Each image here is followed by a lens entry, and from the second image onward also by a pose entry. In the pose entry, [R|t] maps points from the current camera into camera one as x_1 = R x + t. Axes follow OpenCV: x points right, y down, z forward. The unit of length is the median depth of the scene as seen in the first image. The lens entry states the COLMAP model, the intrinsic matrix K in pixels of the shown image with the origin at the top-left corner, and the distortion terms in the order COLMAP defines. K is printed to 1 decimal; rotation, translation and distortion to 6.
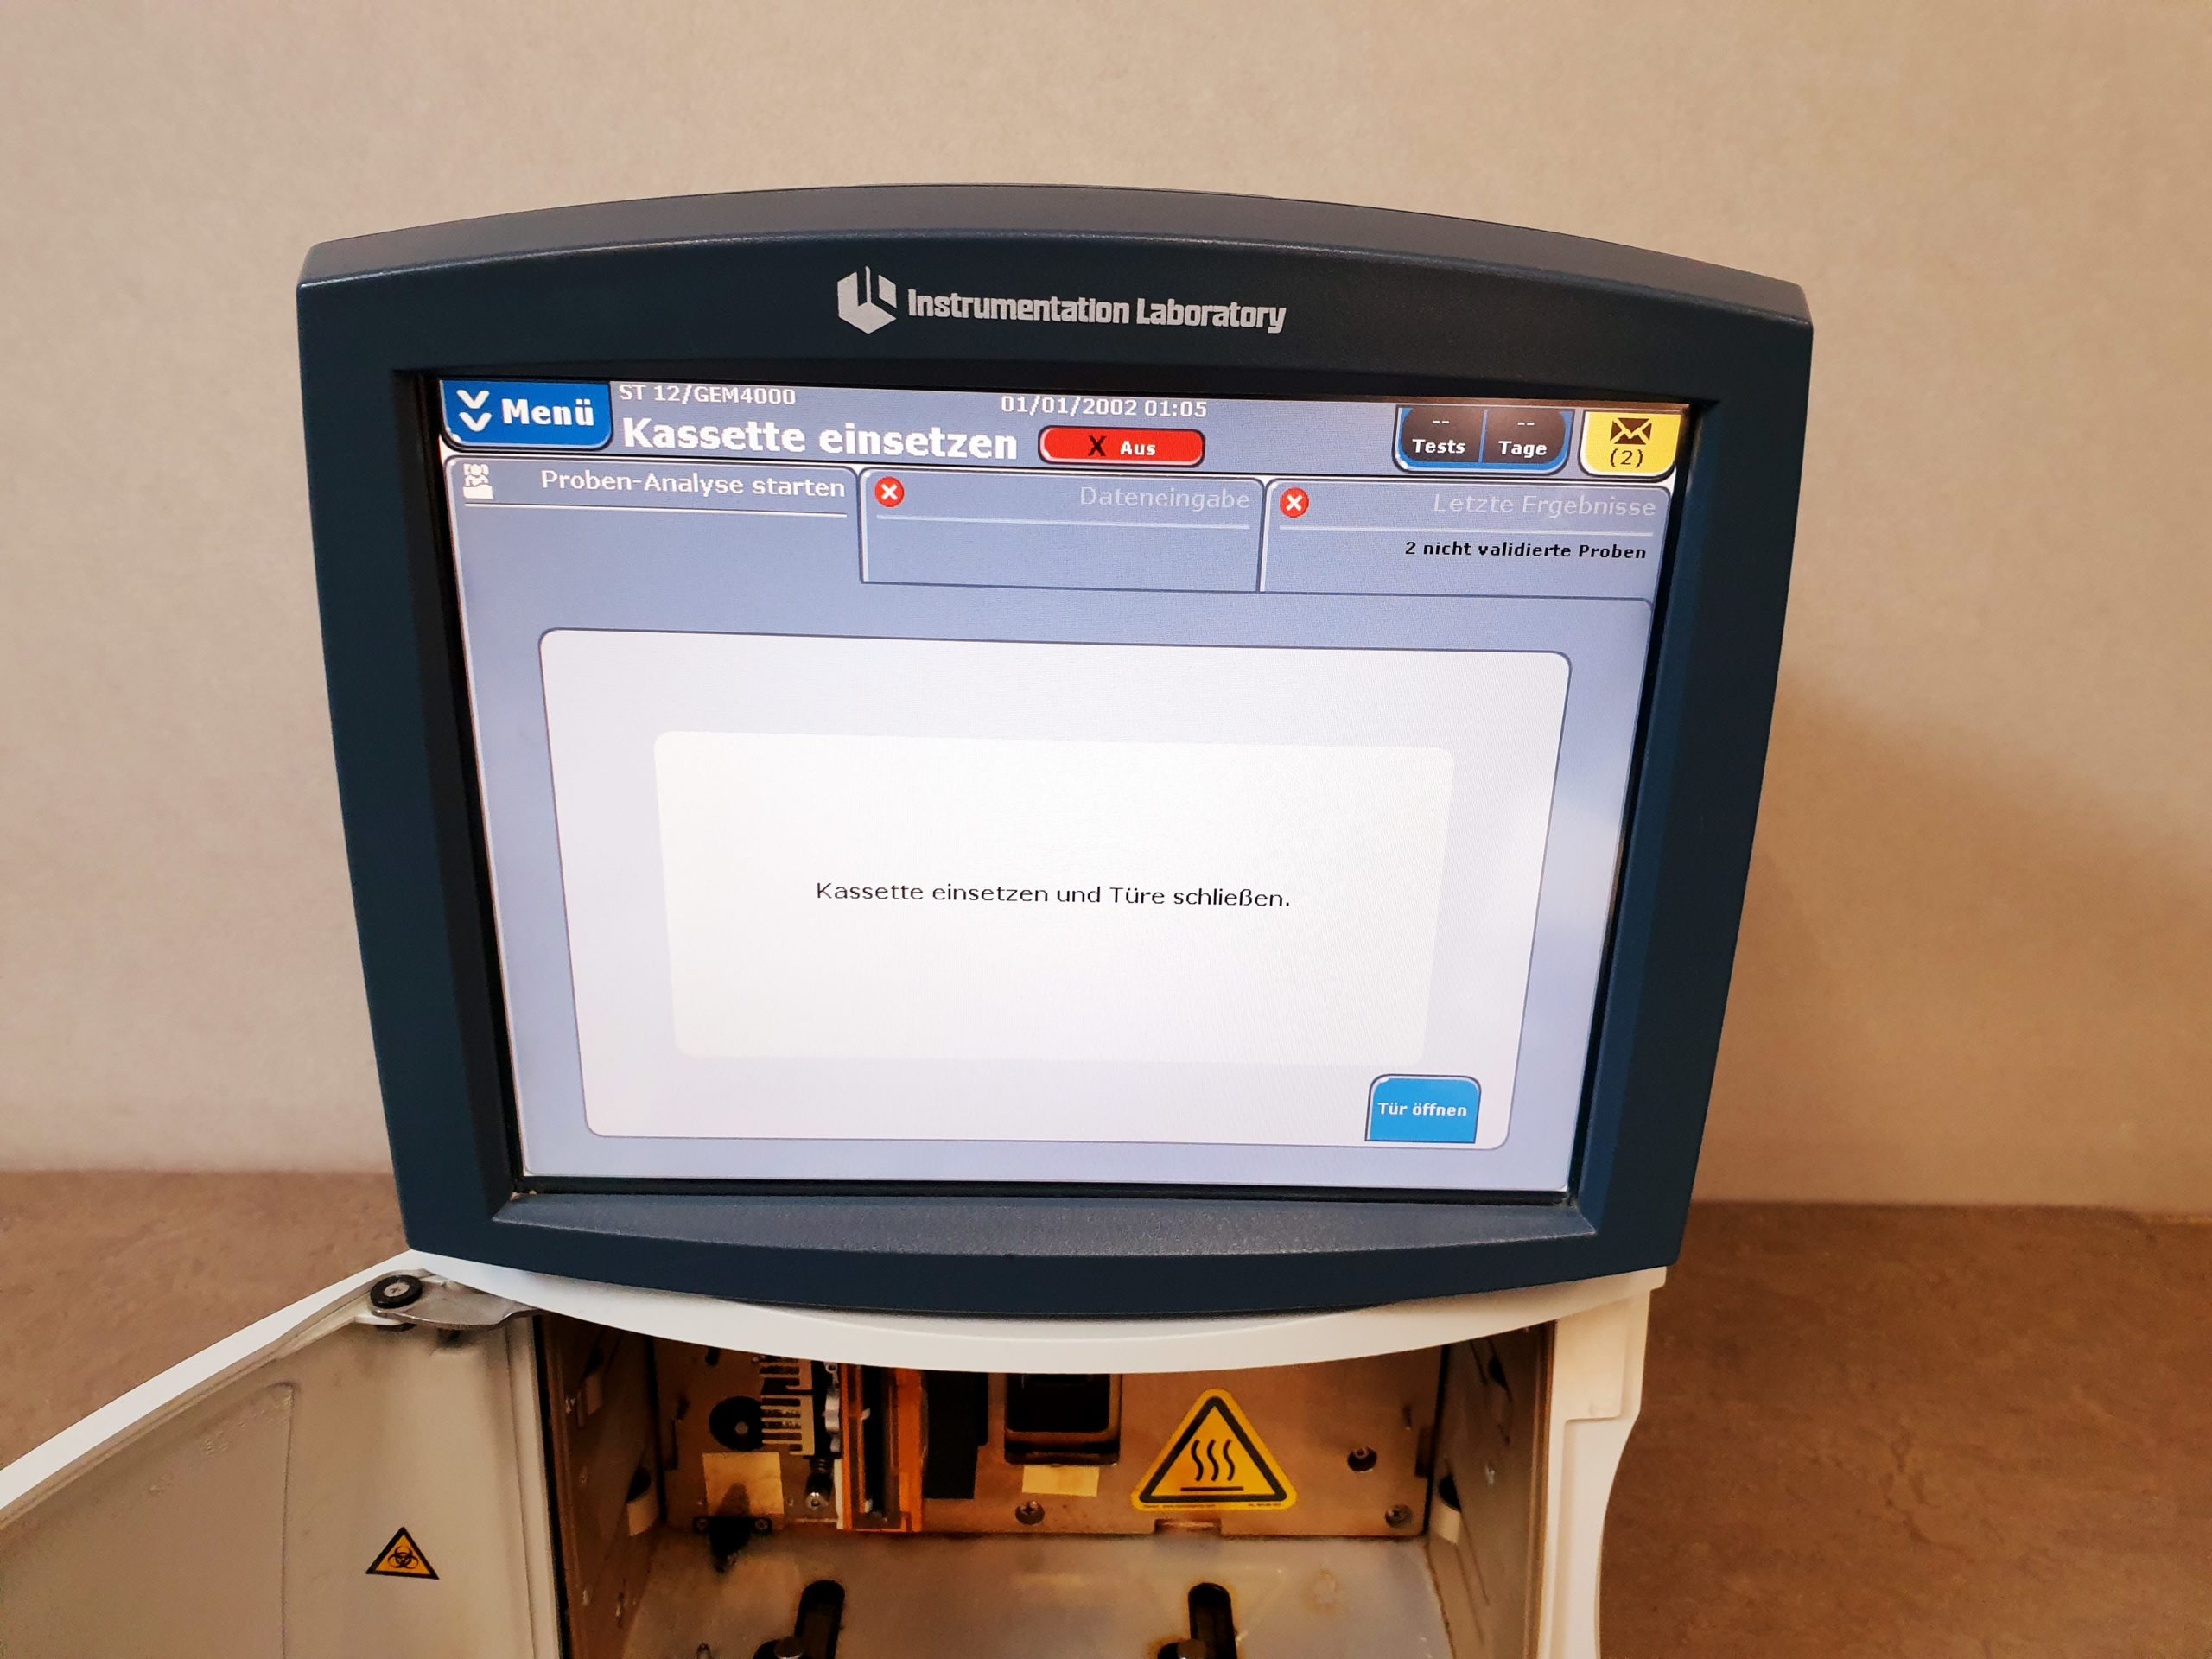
lens RADIAL K [[1712.7, 0, 1102.9], [0, 1712.7, 820.6], [0, 0, 1]] dist [0.065476, -0.024013]
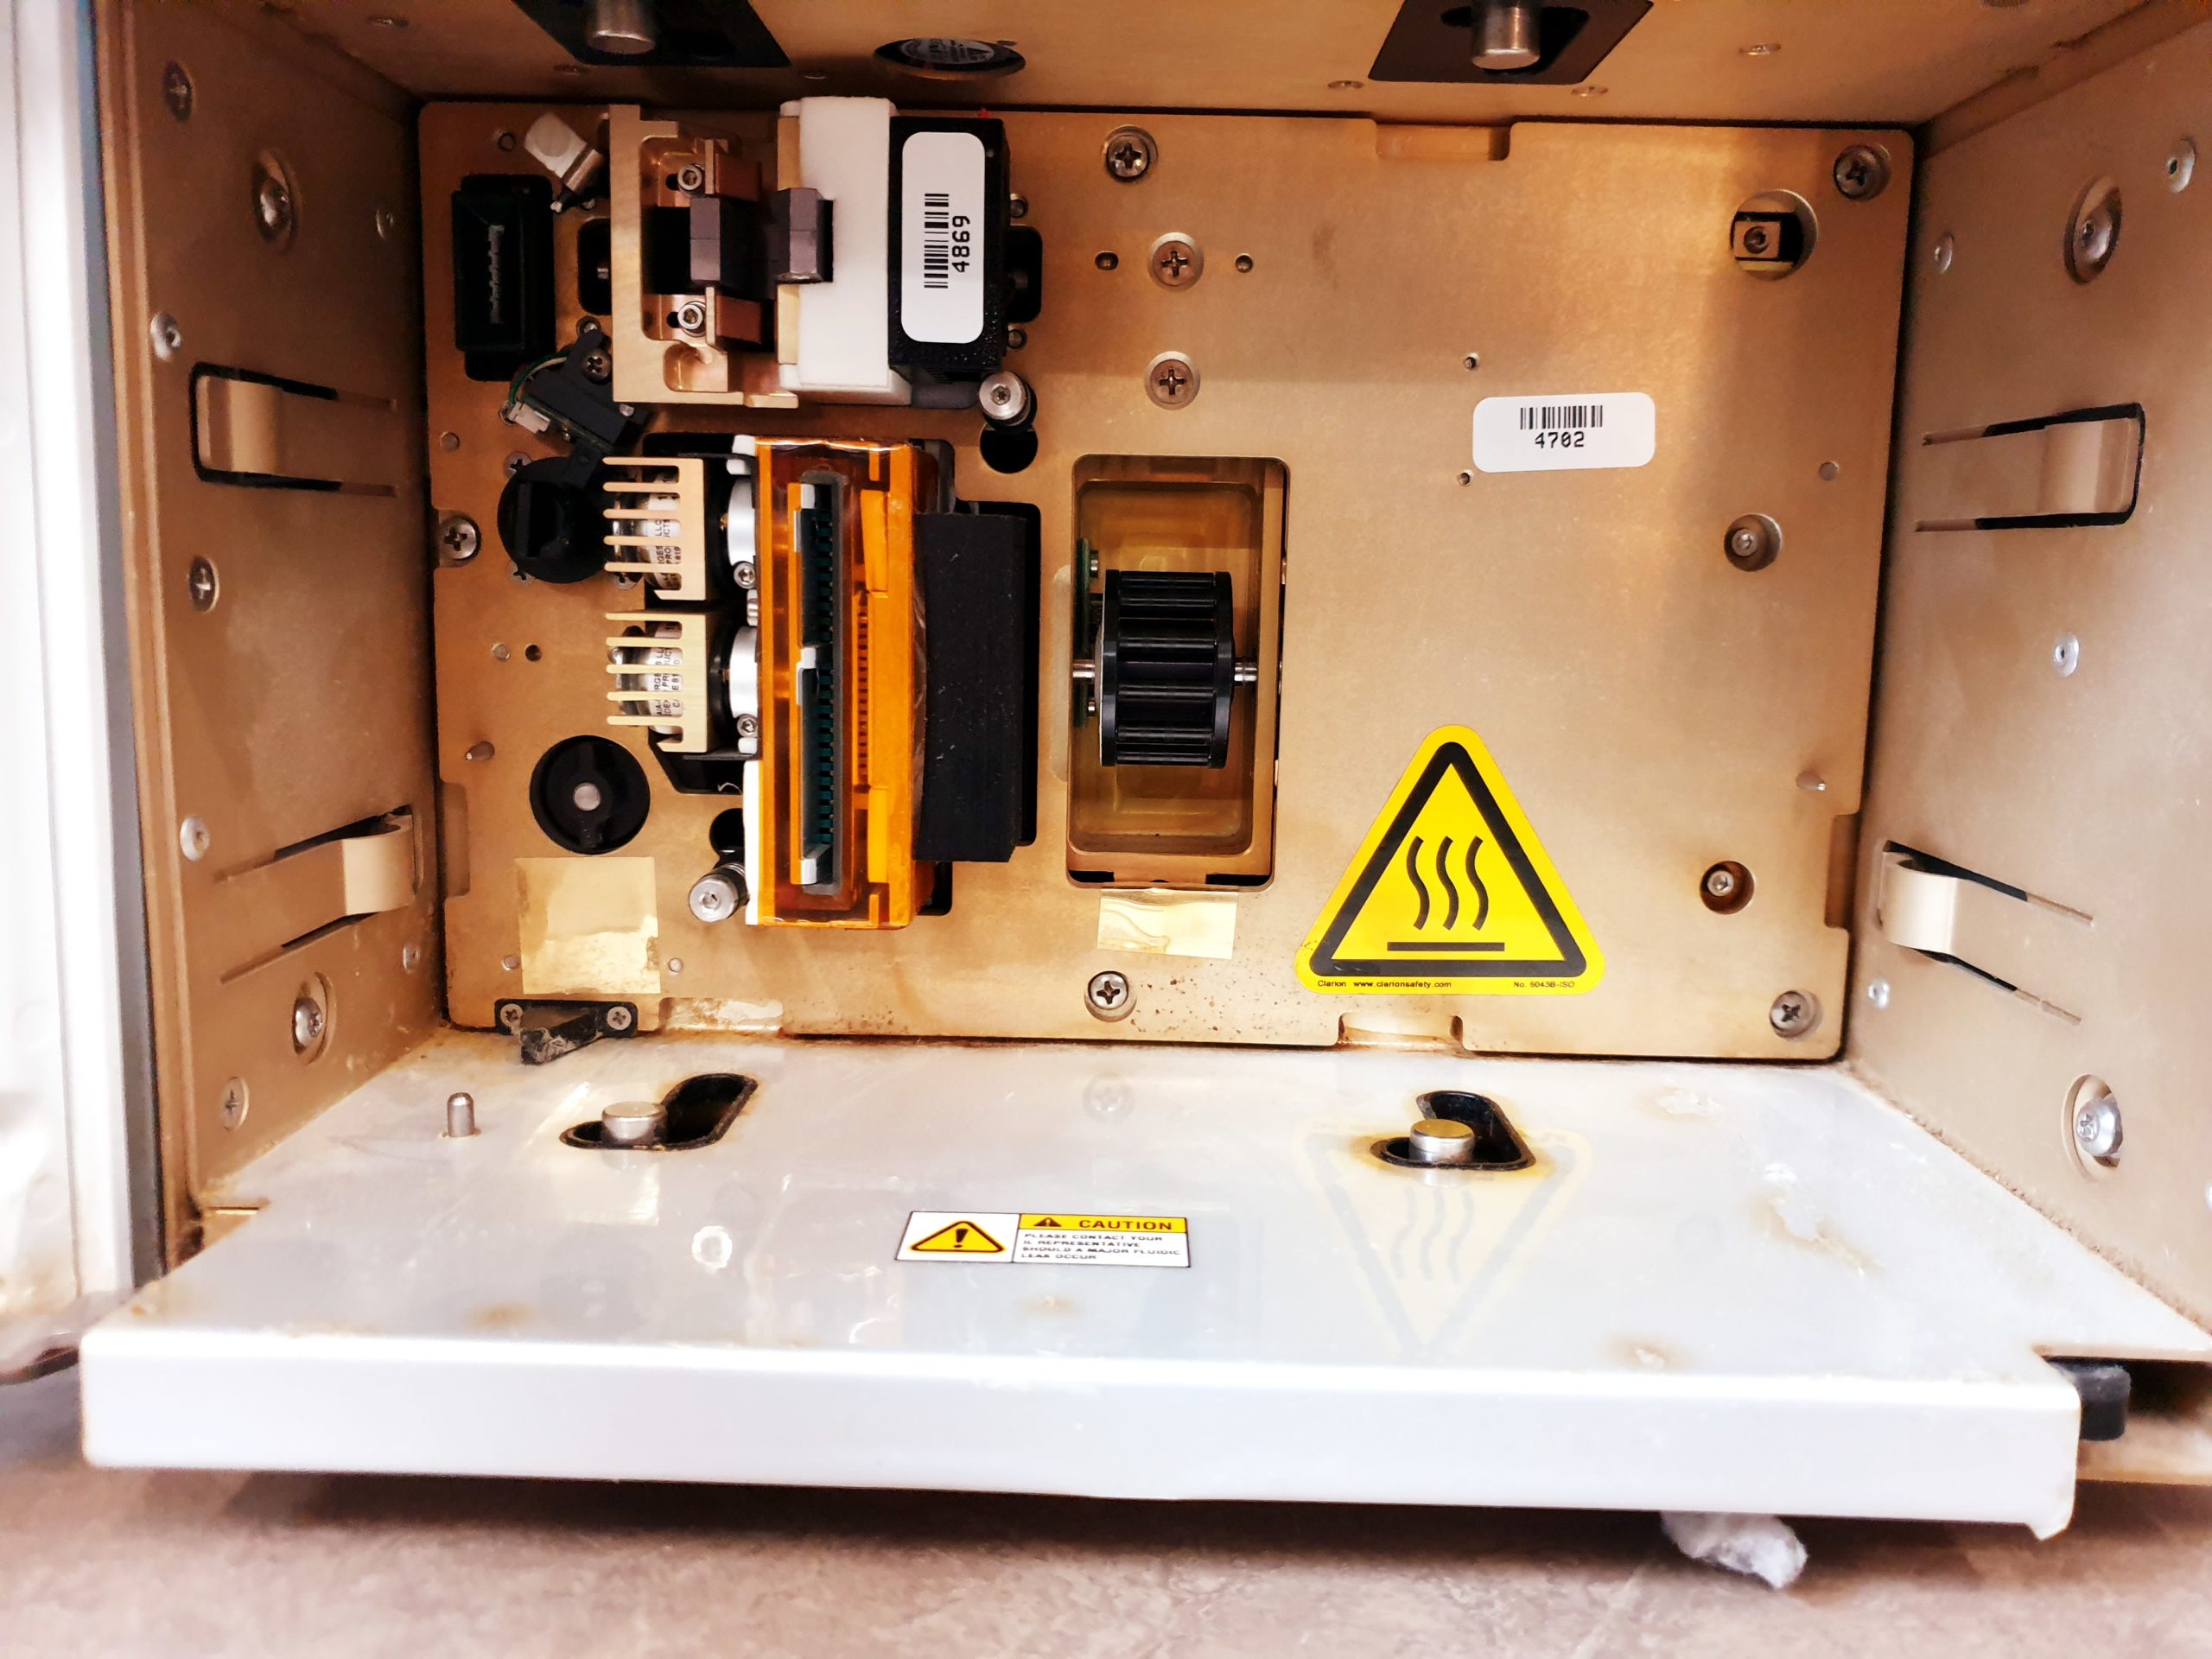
lens RADIAL K [[1712.7, 0, 1100.6], [0, 1712.7, 835.0], [0, 0, 1]] dist [0.065476, -0.024013]
pose [[0.999725, -0.001261, -0.023403, -0.041487], [-0.003966, 0.975041, -0.221990, 0.601155], [0.023099, 0.222021, 0.974768, 0.589902]]
